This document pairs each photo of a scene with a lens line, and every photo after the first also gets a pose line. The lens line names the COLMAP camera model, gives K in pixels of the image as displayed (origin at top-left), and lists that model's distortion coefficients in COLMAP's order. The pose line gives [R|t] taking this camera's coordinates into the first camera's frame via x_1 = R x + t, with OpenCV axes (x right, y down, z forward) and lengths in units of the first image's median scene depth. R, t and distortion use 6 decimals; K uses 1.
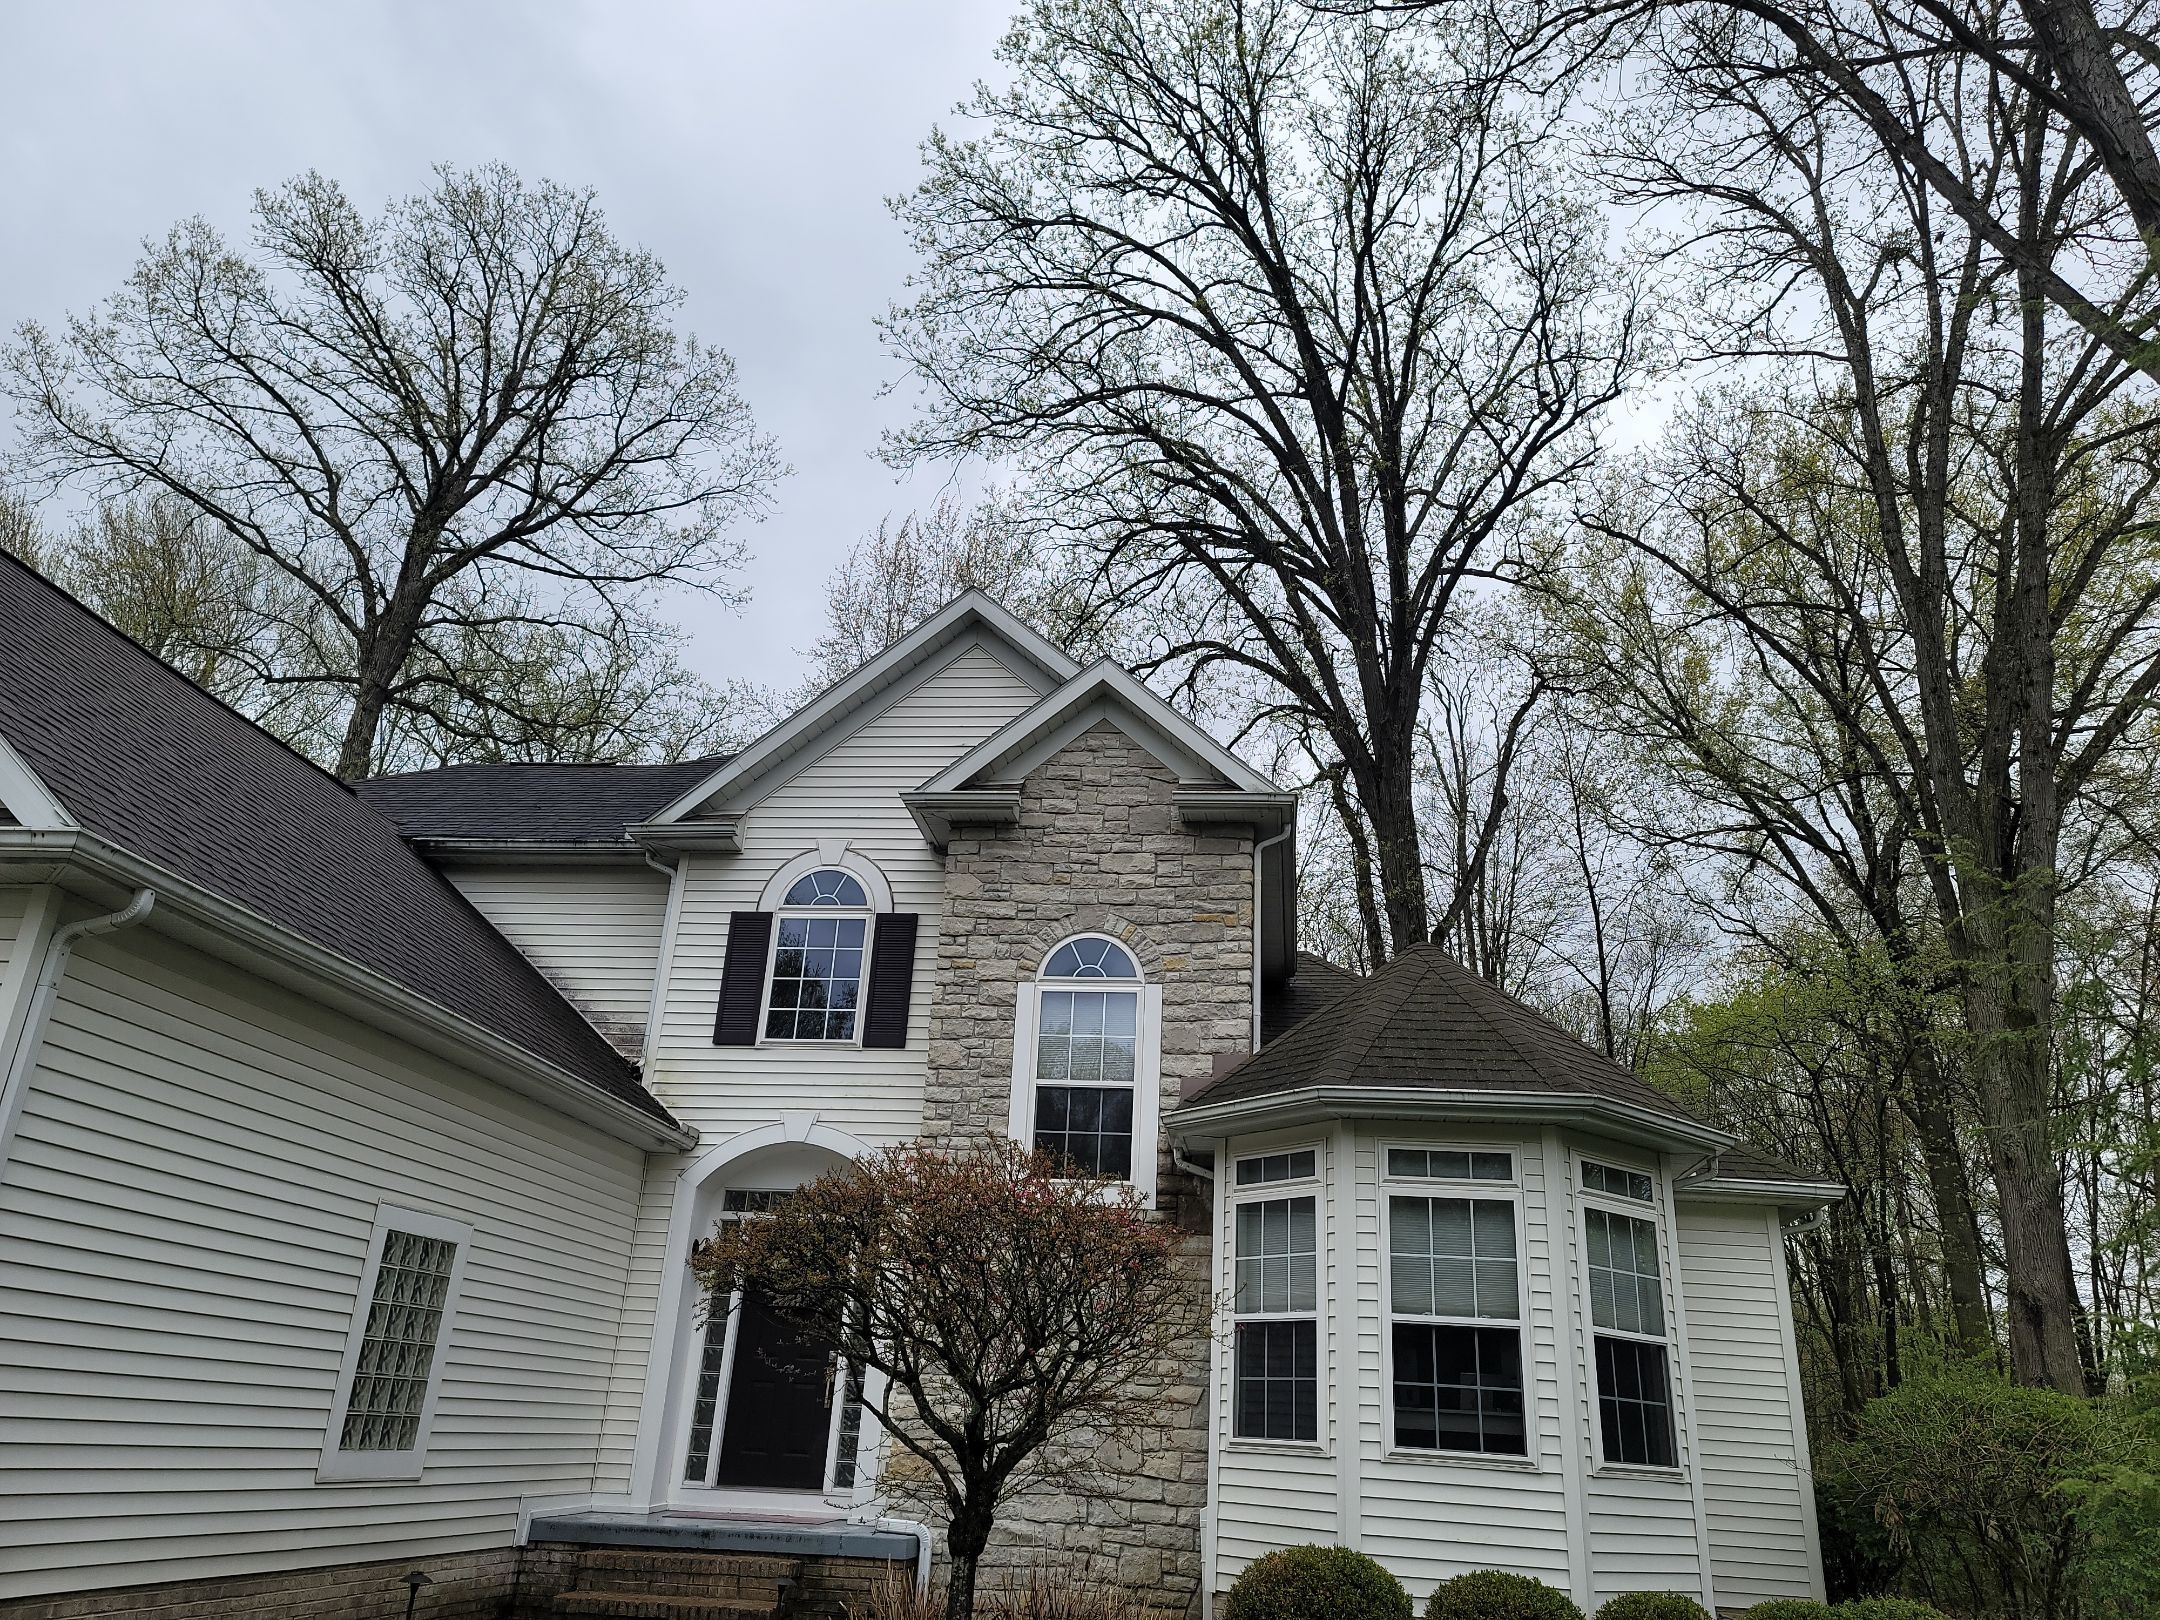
lens RADIAL K [[1589.0, 0, 1080.0], [0, 1589.0, 810.0], [0, 0, 1]] dist [0.152134, -0.207819]
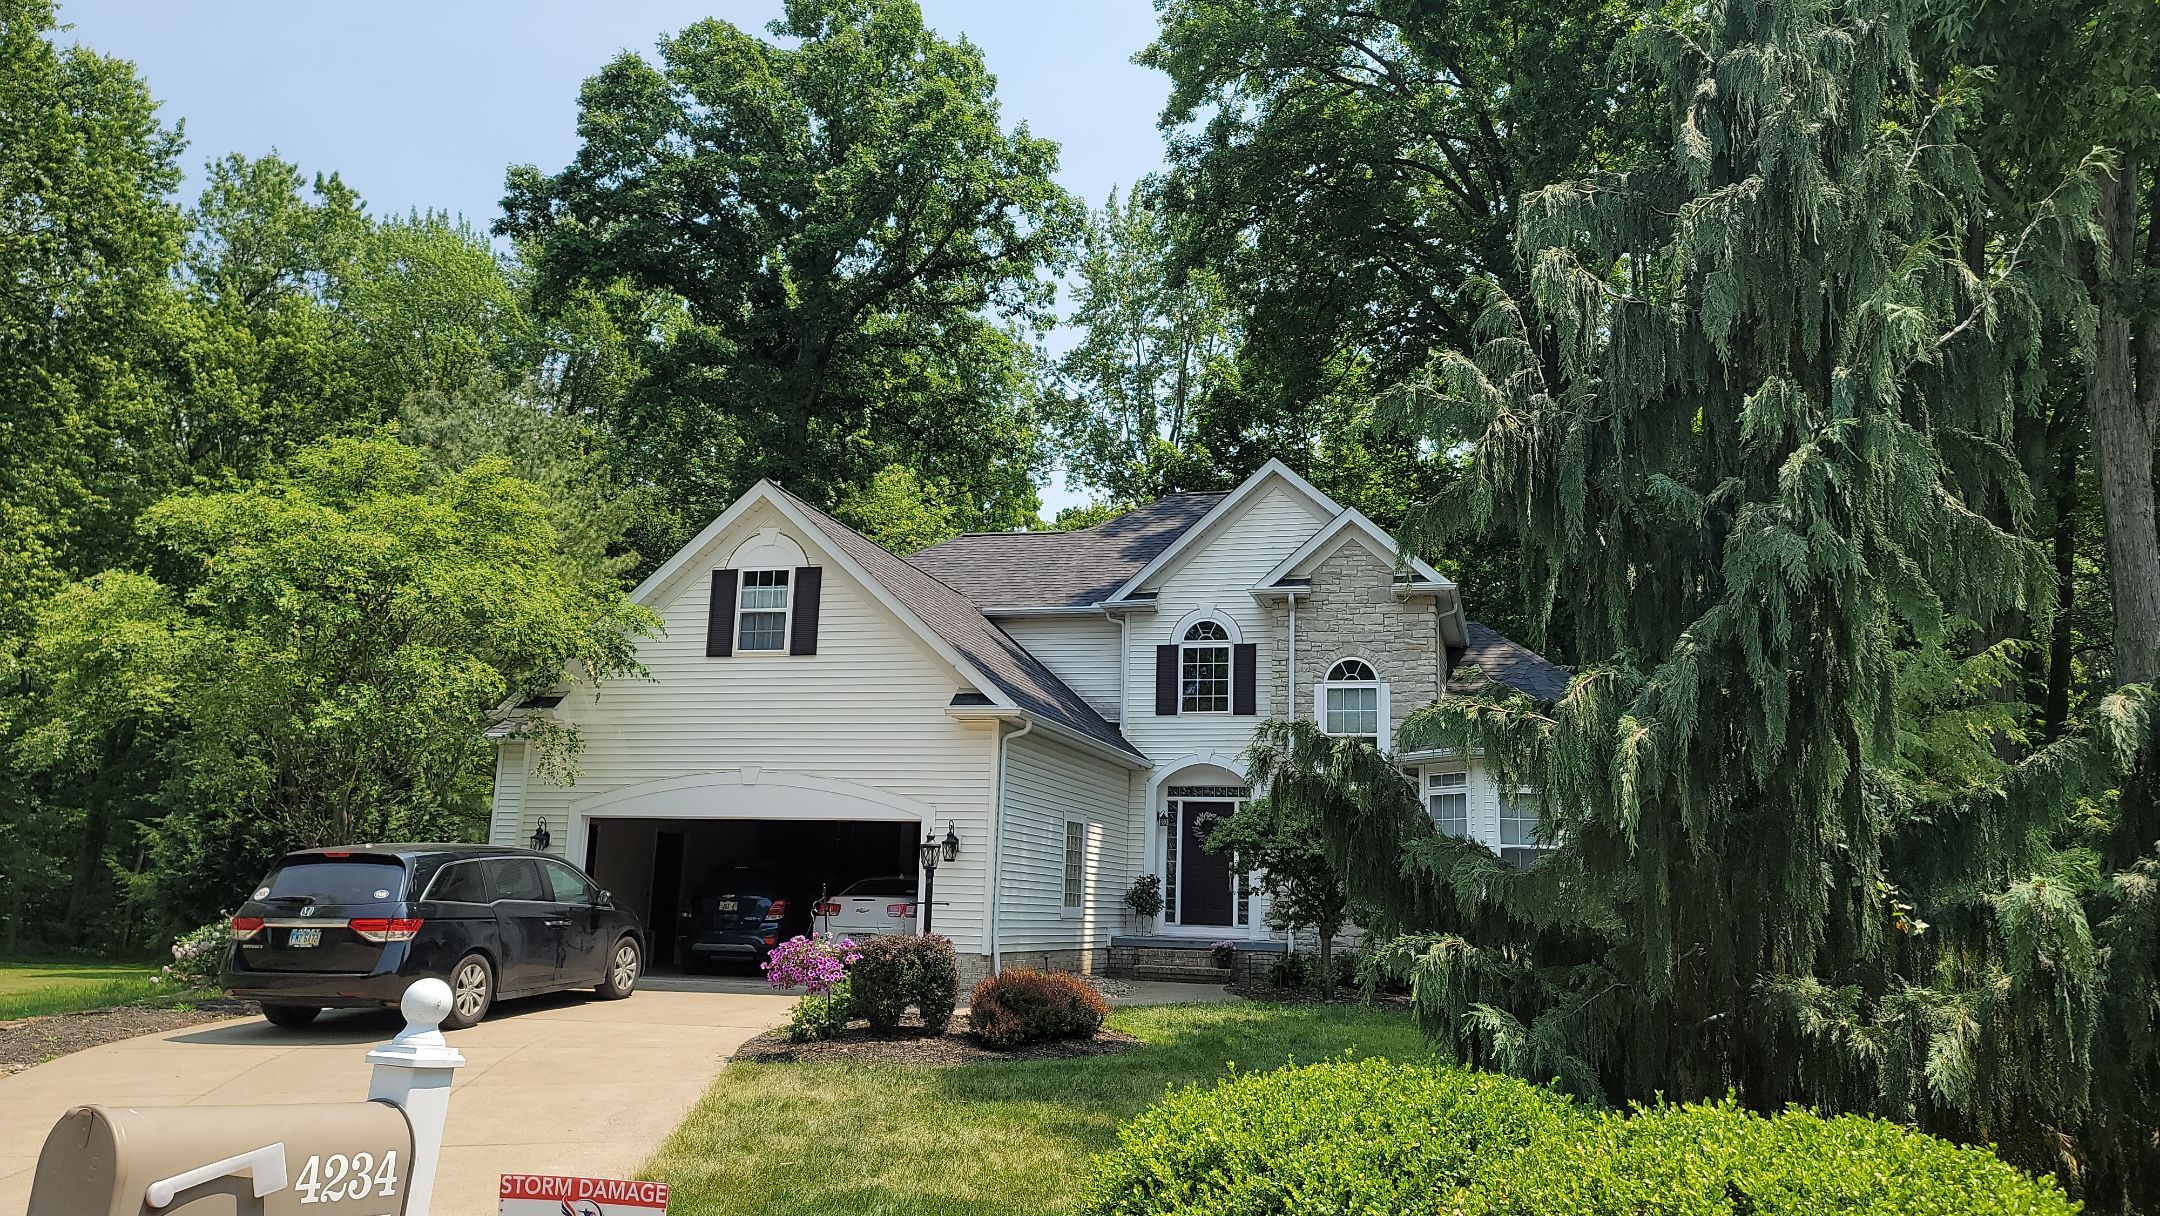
lens RADIAL K [[1598.0, 0, 1080.0], [0, 1598.0, 608.0], [0, 0, 1]] dist [0.089508, -0.000125]
pose [[0.988655, -0.048505, -0.142160, -0.037574], [0.072981, 0.982323, 0.172382, -0.328830], [0.131286, -0.180801, 0.974718, -0.898148]]
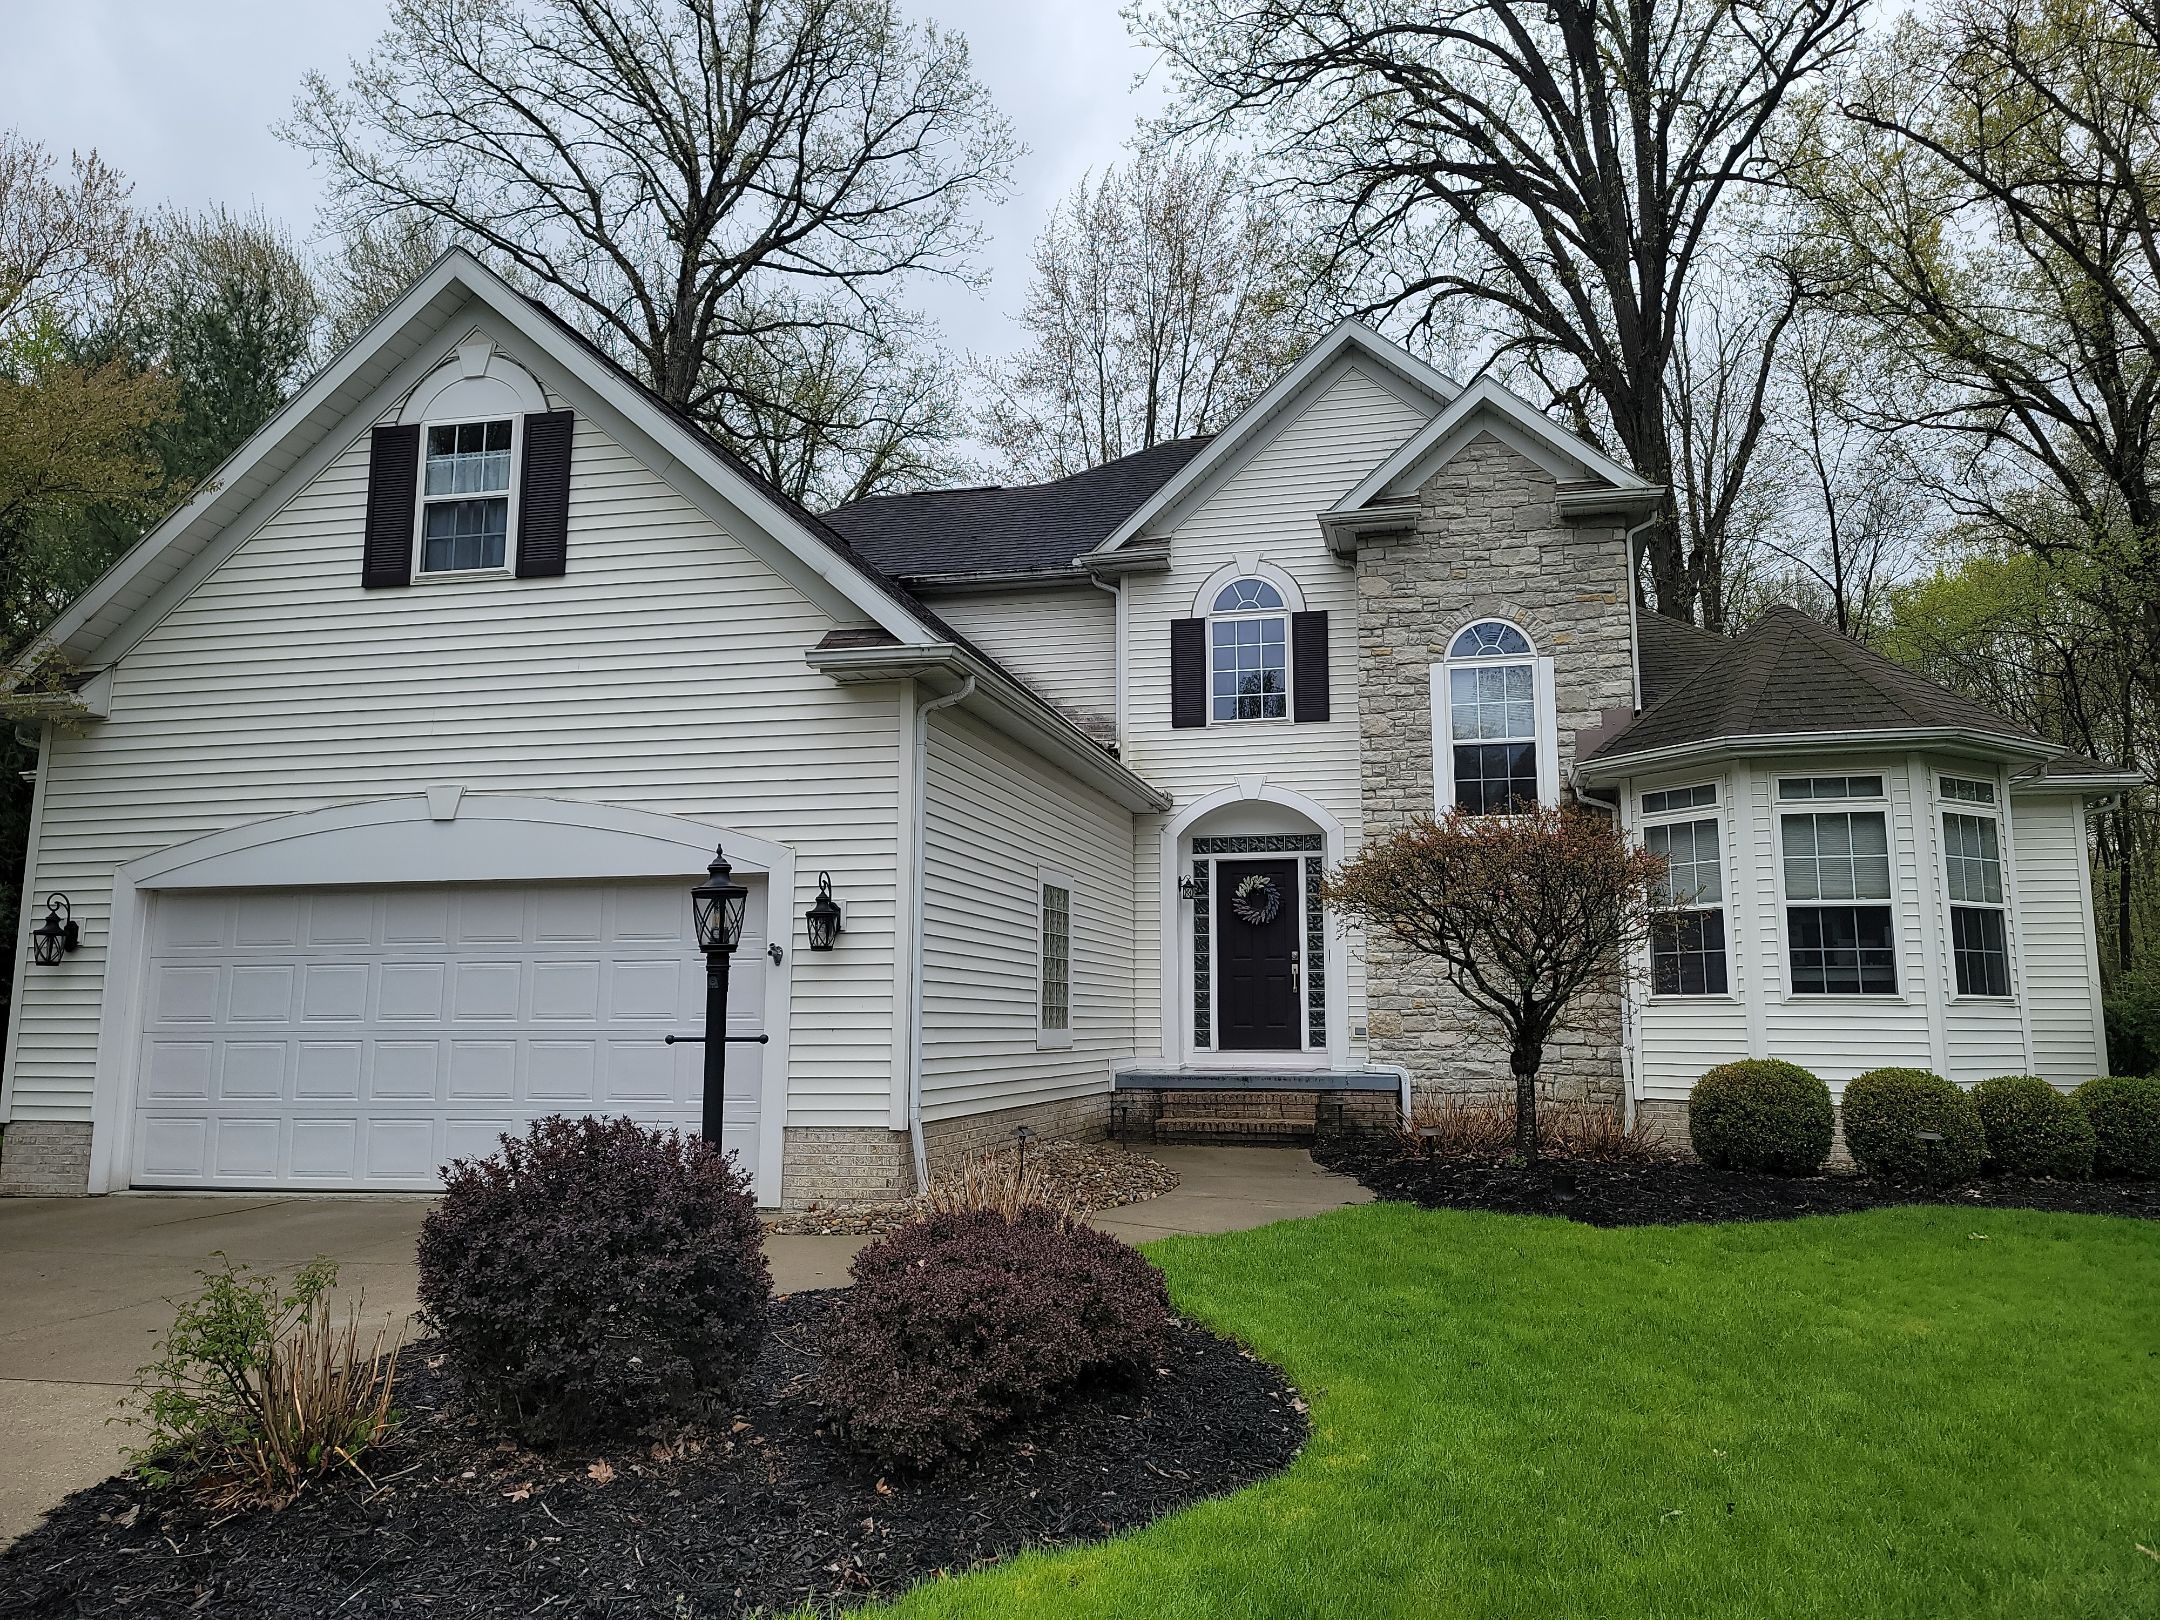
lens RADIAL K [[1587.8, 0, 1090.0], [0, 1587.8, 788.0], [0, 0, 1]] dist [0.058521, -0.010159]
pose [[0.992251, -0.067490, -0.104320, -0.168938], [0.088707, 0.972697, 0.214457, -0.080750], [0.086998, -0.222049, 0.971147, -0.222907]]
